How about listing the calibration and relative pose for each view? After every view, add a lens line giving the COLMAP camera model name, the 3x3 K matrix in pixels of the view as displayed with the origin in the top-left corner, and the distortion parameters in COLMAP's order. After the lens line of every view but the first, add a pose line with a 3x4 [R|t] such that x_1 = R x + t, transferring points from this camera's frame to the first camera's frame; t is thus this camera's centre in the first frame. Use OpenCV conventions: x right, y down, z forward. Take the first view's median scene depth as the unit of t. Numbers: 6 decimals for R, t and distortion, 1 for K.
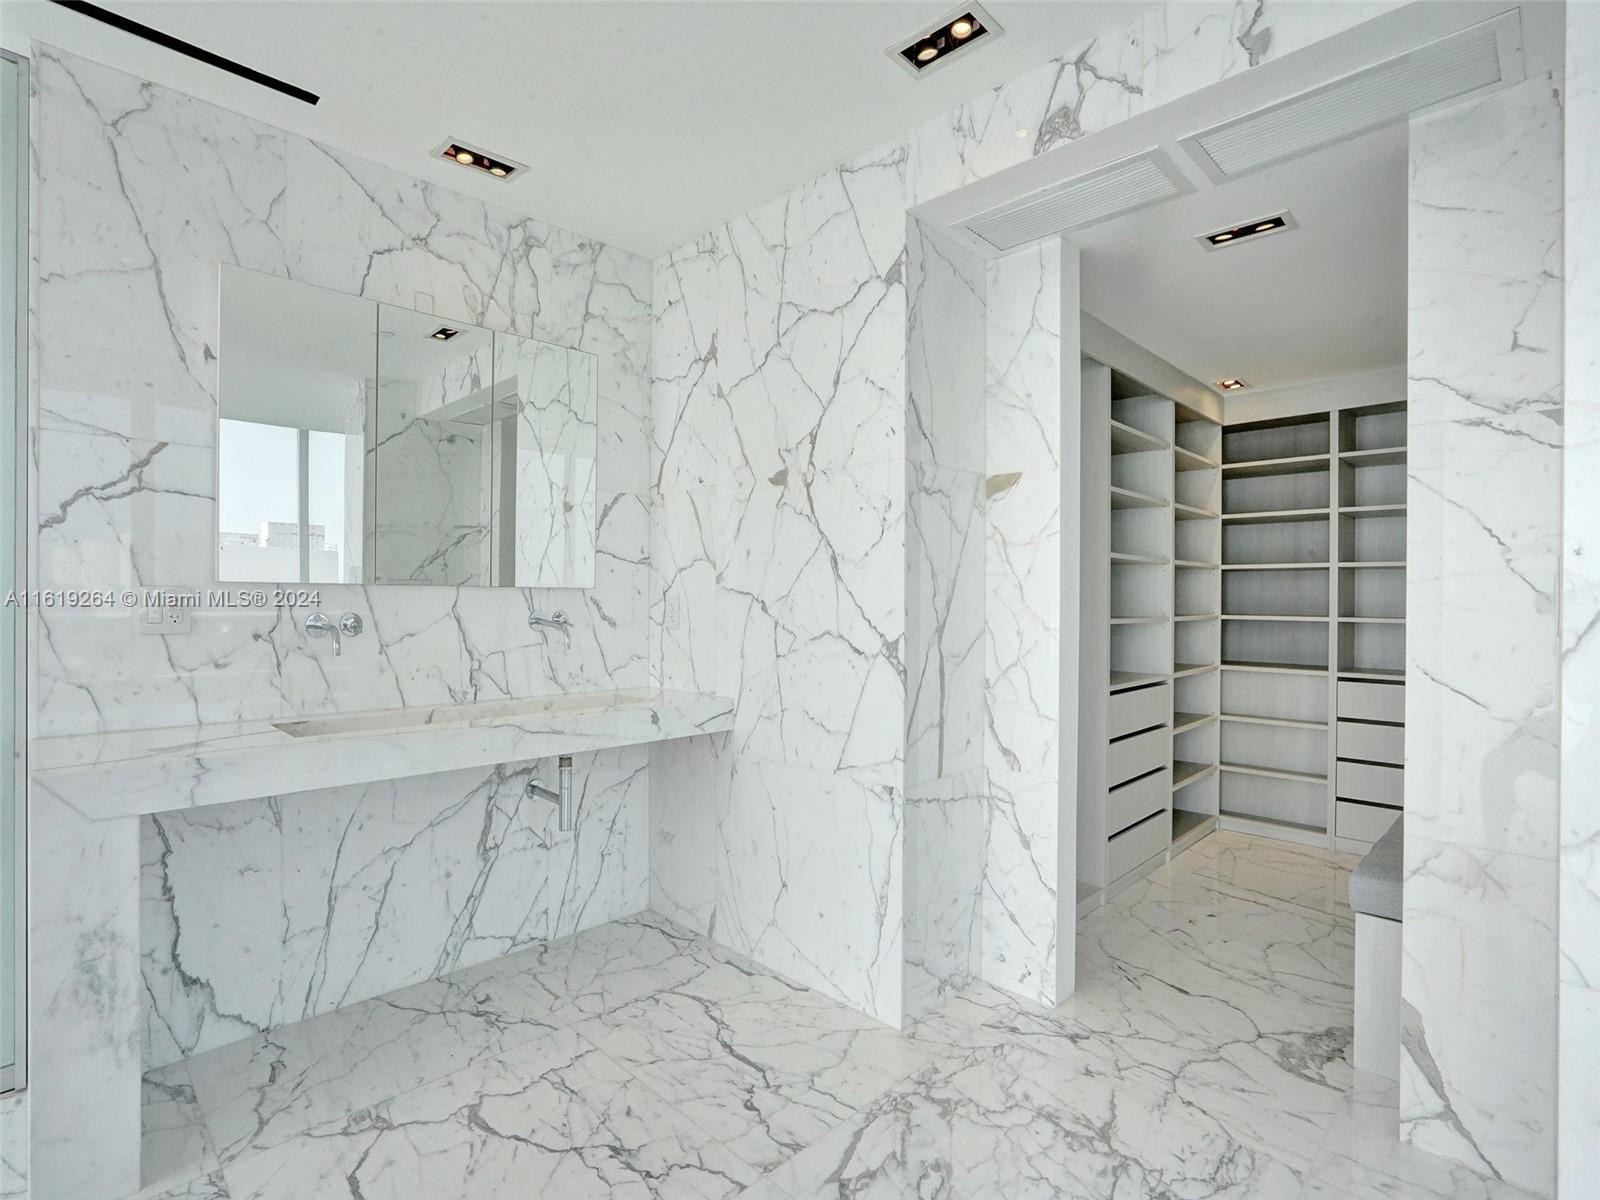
lens RADIAL K [[800.9, 0, 788.6], [0, 800.9, 594.9], [0, 0, 1]] dist [-0.031731, -0.000228]
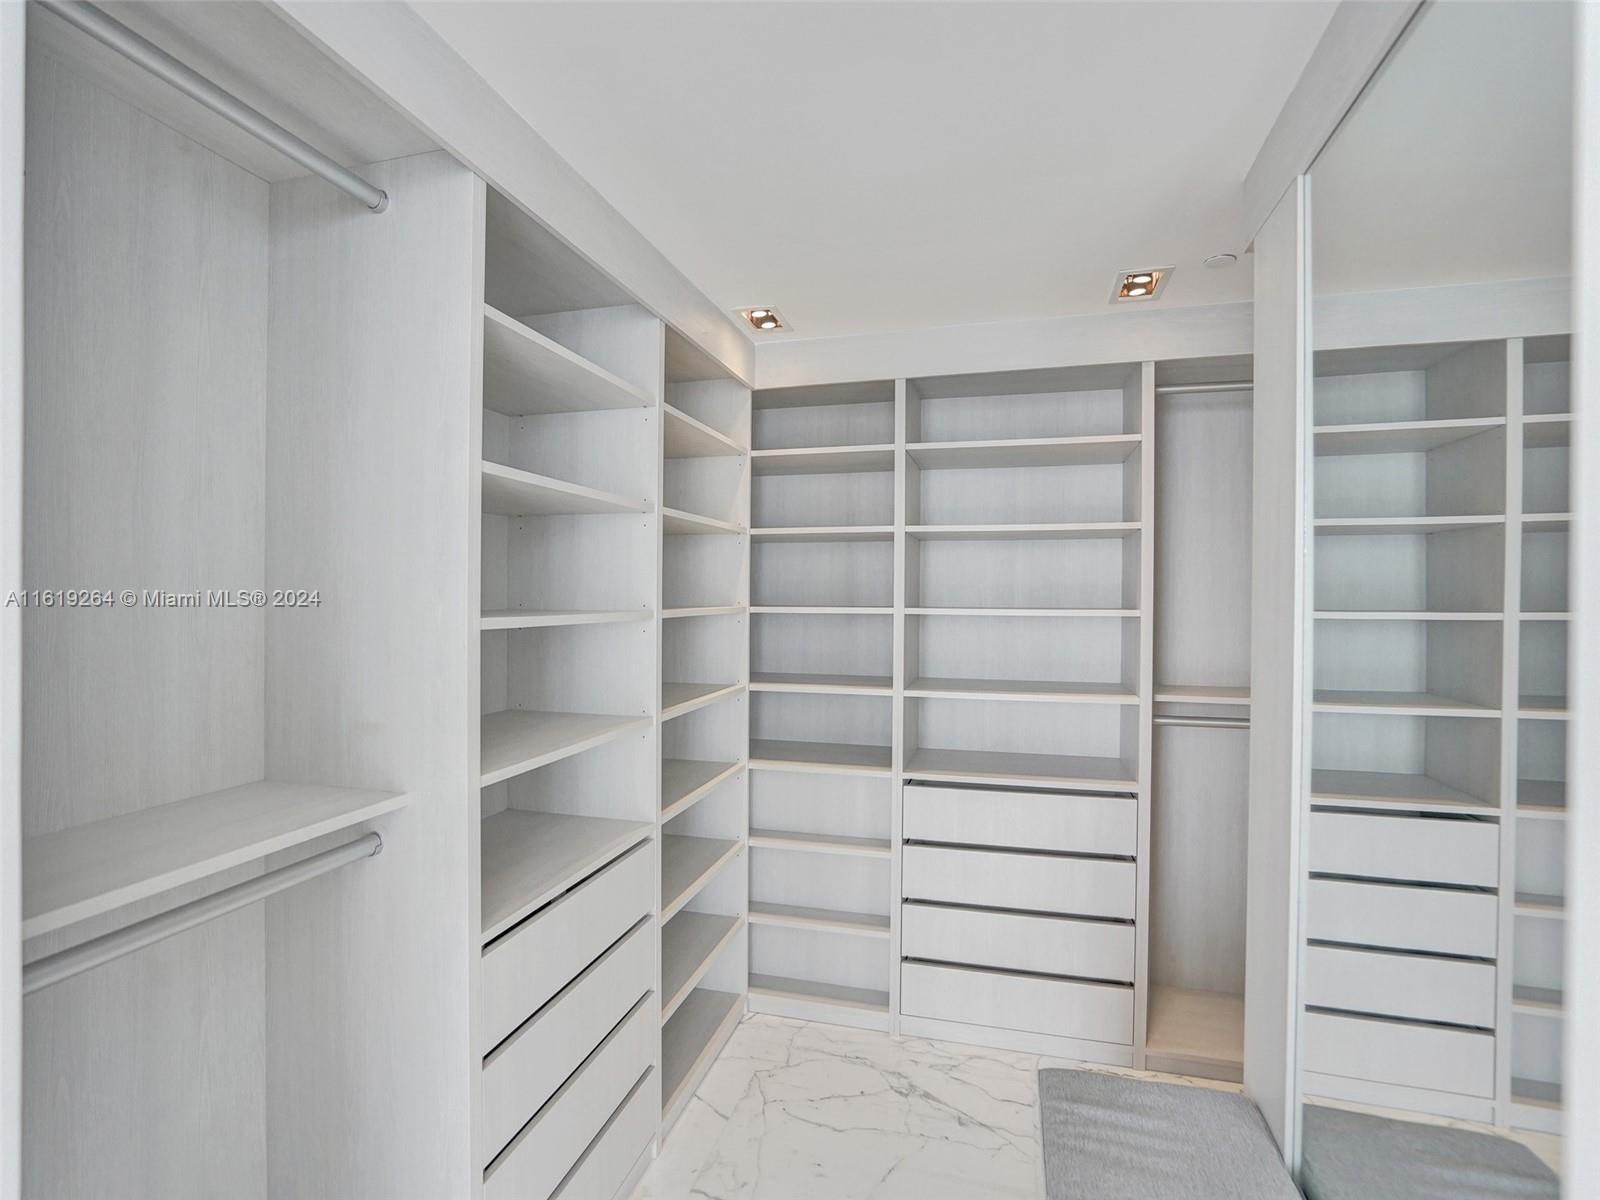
lens RADIAL K [[800.9, 0, 788.6], [0, 800.9, 594.9], [0, 0, 1]] dist [-0.031731, -0.000228]
pose [[0.877653, -0.000496, 0.479297, 0.276666], [-0.002976, 0.999975, 0.006484, -0.054471], [-0.479288, -0.007117, 0.877629, 0.438450]]
